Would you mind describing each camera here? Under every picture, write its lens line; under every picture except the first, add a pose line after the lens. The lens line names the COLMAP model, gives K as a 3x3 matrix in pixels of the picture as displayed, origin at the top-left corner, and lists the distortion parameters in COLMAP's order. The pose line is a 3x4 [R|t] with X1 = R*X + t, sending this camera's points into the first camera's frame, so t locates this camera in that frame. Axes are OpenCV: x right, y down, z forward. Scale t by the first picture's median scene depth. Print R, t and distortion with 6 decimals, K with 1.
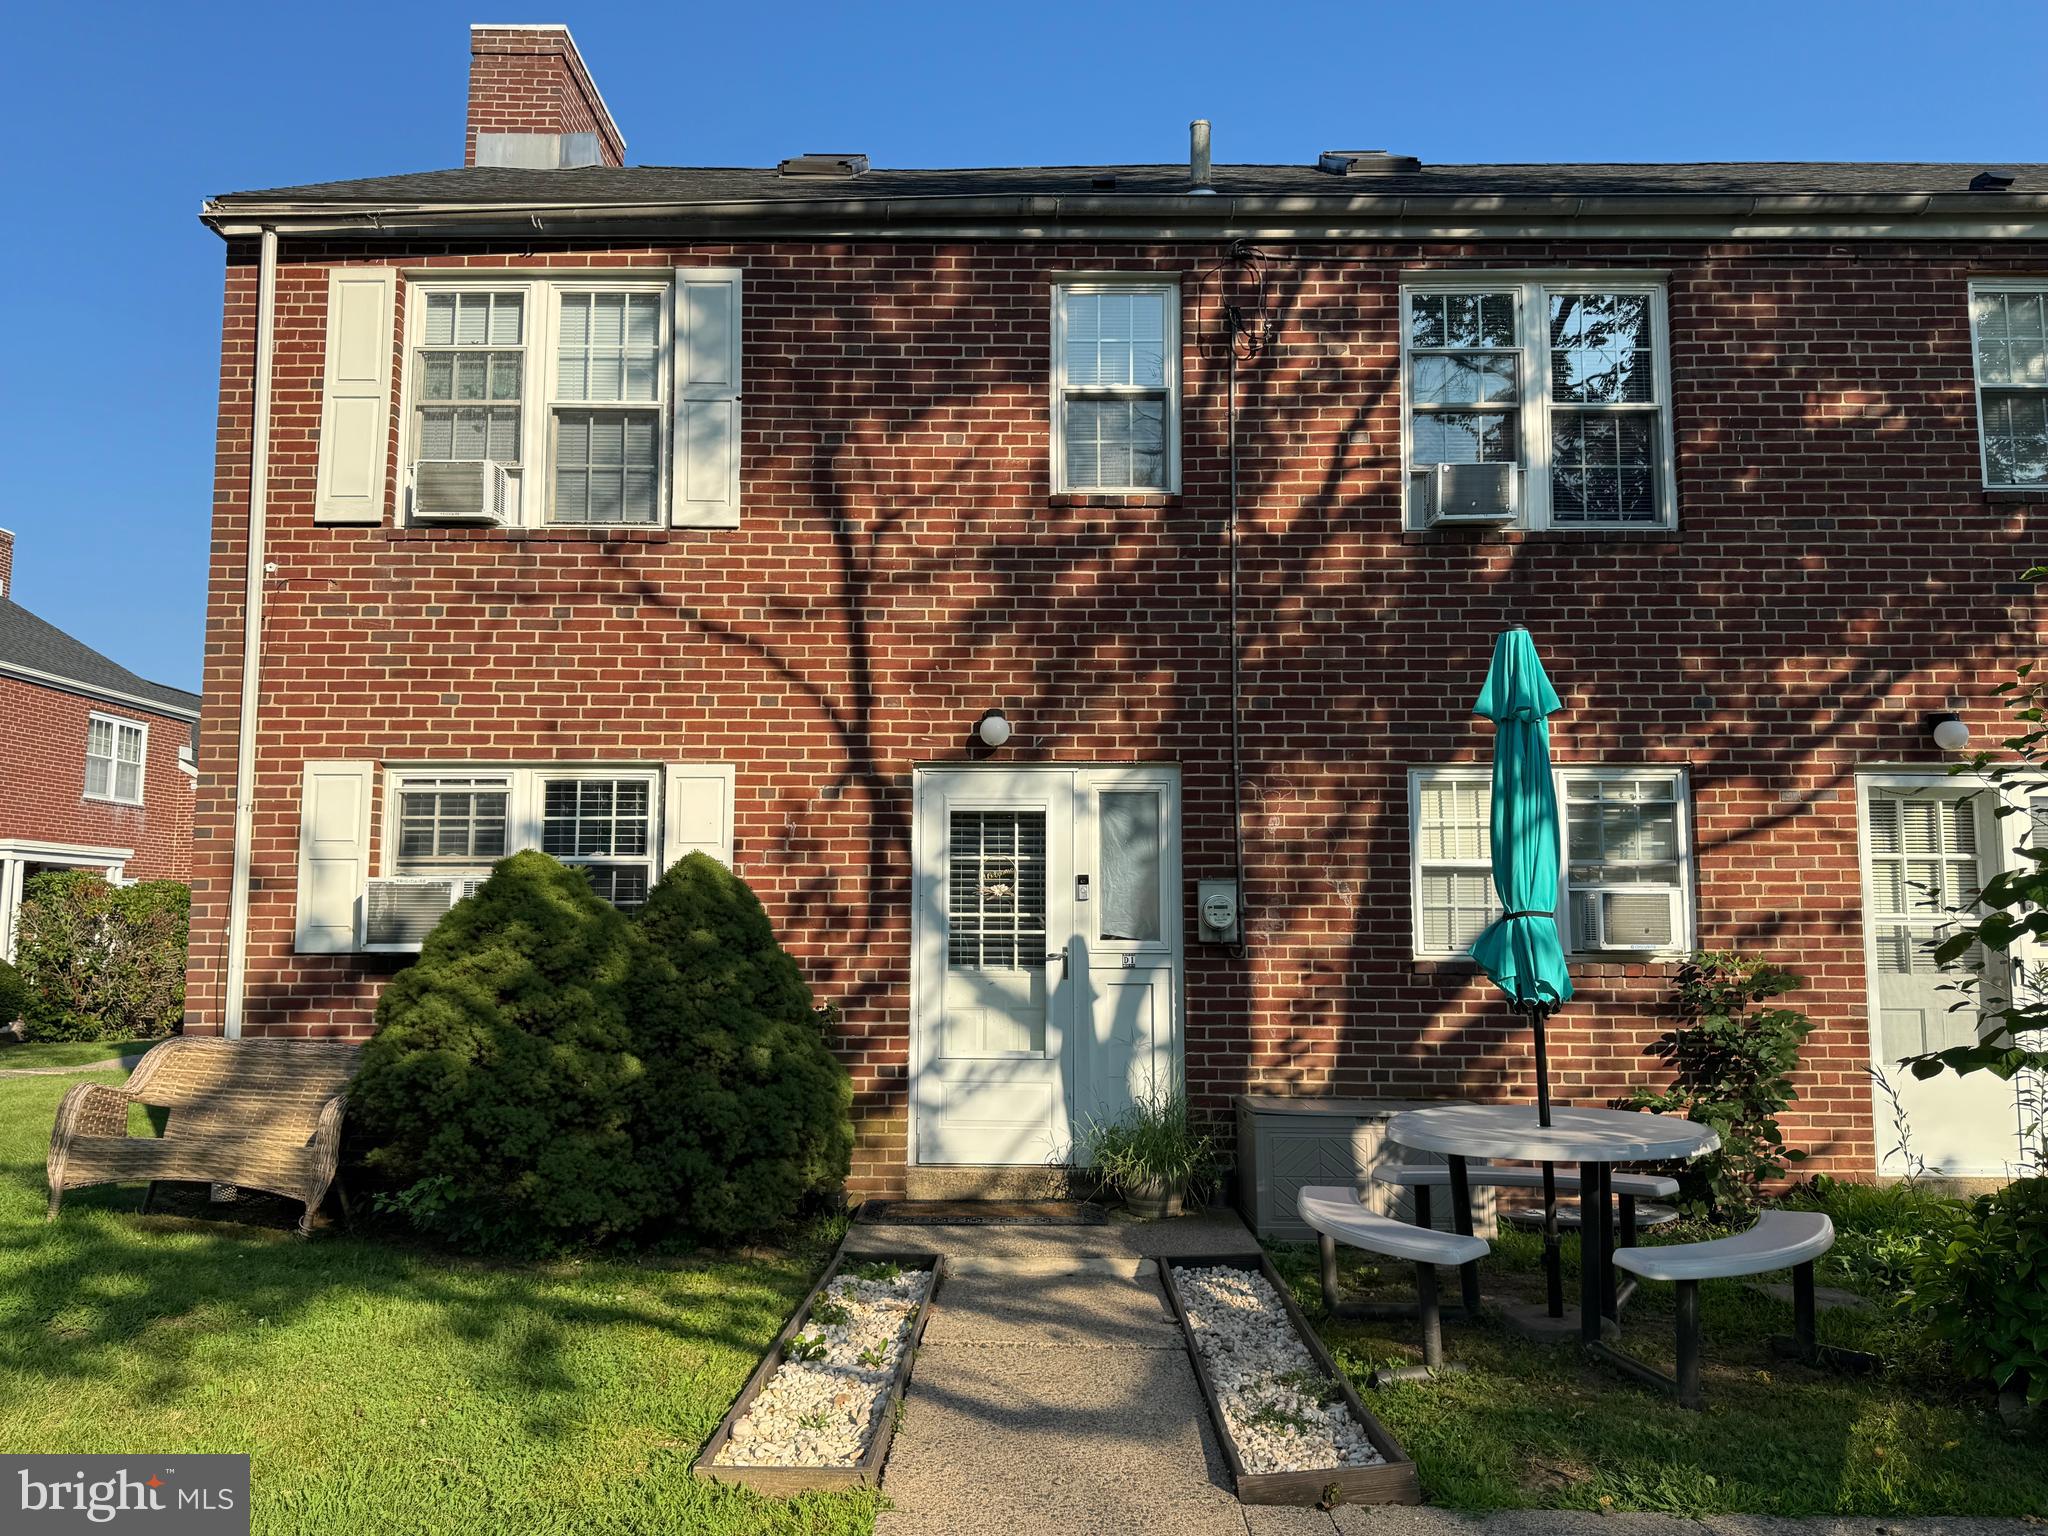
lens RADIAL K [[1489.7, 0, 1026.0], [0, 1489.7, 764.8], [0, 0, 1]] dist [0.073127, -0.016985]
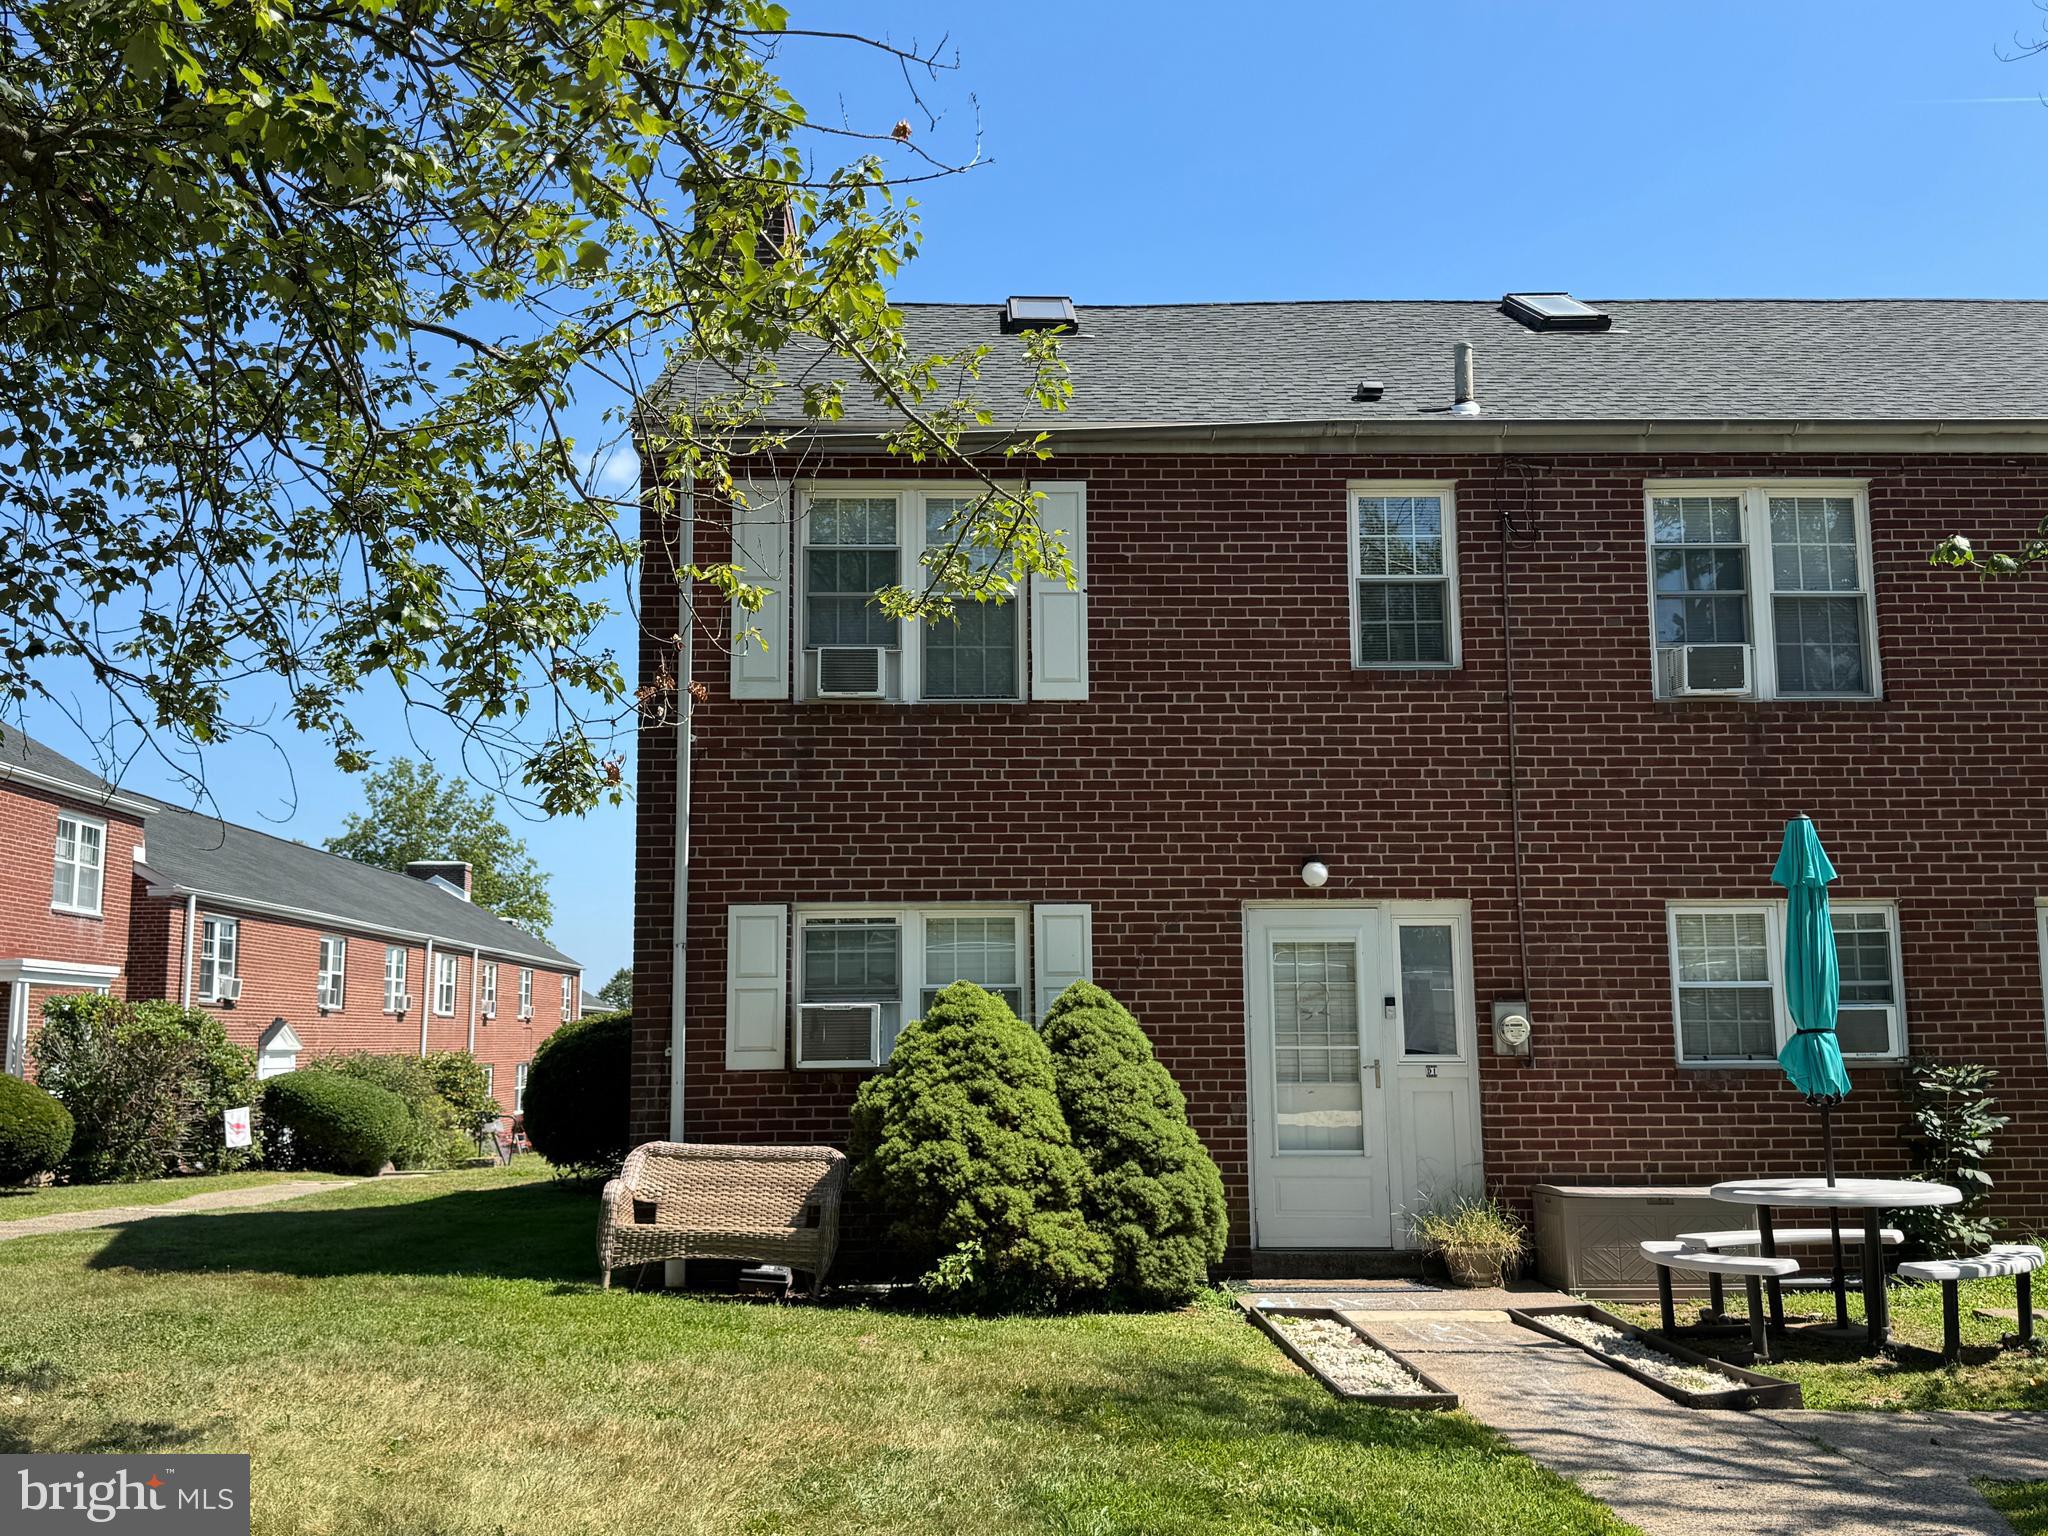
lens RADIAL K [[1902.9, 0, 1025.7], [0, 1902.9, 762.6], [0, 0, 1]] dist [0.066579, 0.000000]
pose [[0.999396, -0.005757, 0.034256, -0.294490], [0.007076, 0.999233, -0.038523, -0.053605], [-0.034008, 0.038742, 0.998670, -0.485247]]
